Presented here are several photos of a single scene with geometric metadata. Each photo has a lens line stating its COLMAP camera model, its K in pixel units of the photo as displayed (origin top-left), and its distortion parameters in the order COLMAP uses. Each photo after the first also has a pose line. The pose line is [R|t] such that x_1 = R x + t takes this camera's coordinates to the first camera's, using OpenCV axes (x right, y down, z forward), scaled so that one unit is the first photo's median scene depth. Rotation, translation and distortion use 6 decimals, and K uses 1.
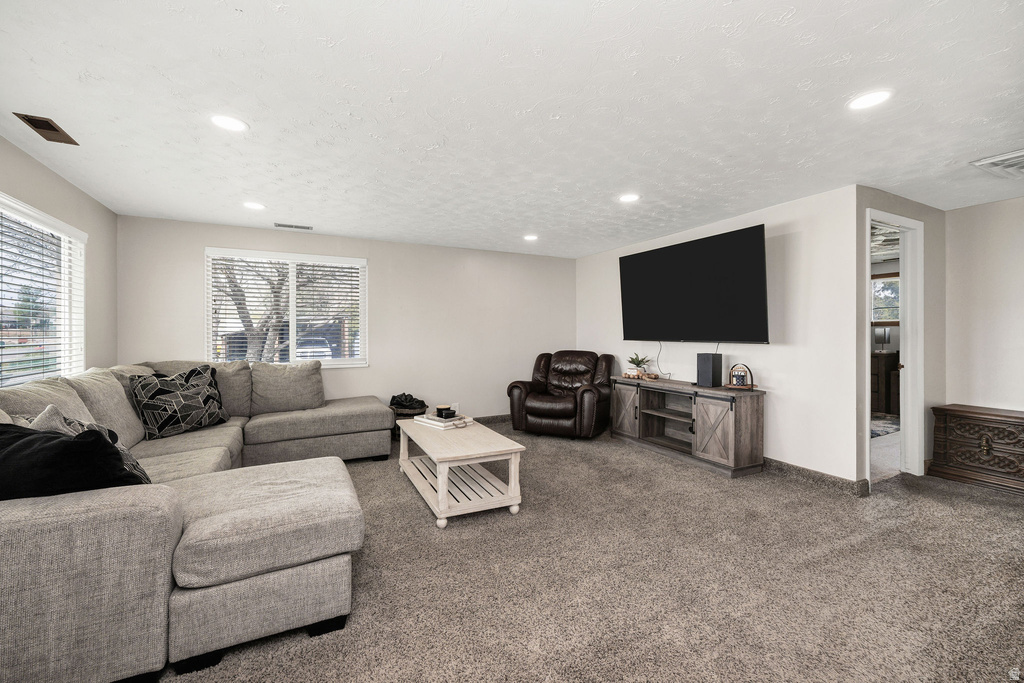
lens RADIAL K [[410.9, 0, 512.3], [0, 410.9, 323.6], [0, 0, 1]] dist [0.000261, 0.000024]
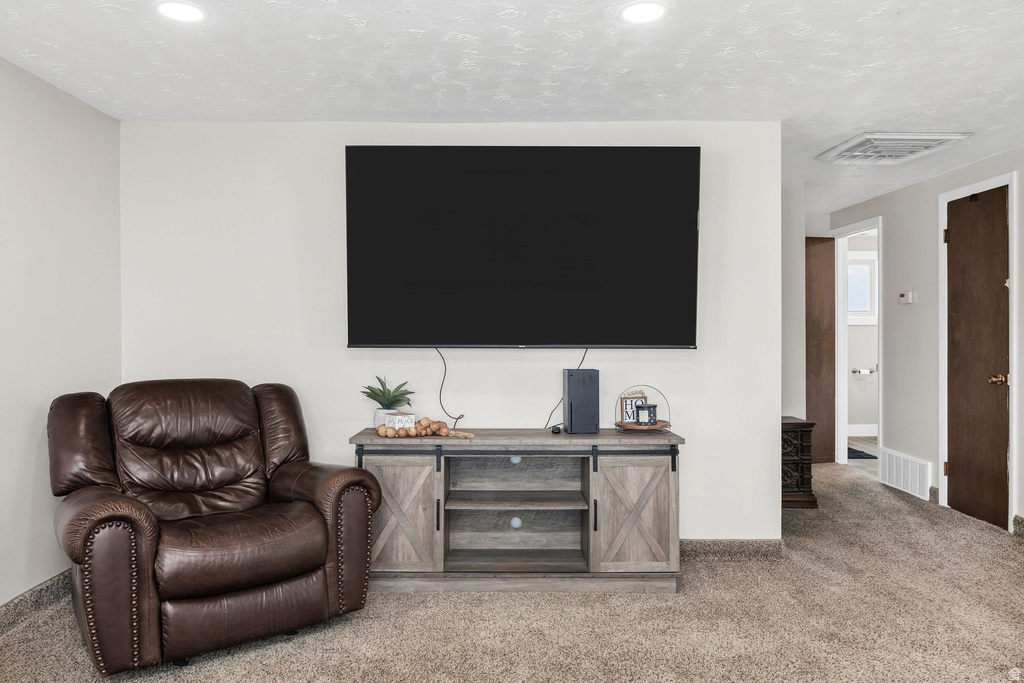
lens RADIAL K [[709.4, 0, 510.8], [0, 709.4, 326.2], [0, 0, 1]] dist [-0.009045, 0.000434]
pose [[0.458292, 0.007105, 0.888773, -0.361523], [-0.023658, 0.999711, 0.004208, 0.015645], [-0.888487, -0.022955, 0.458328, 0.659361]]
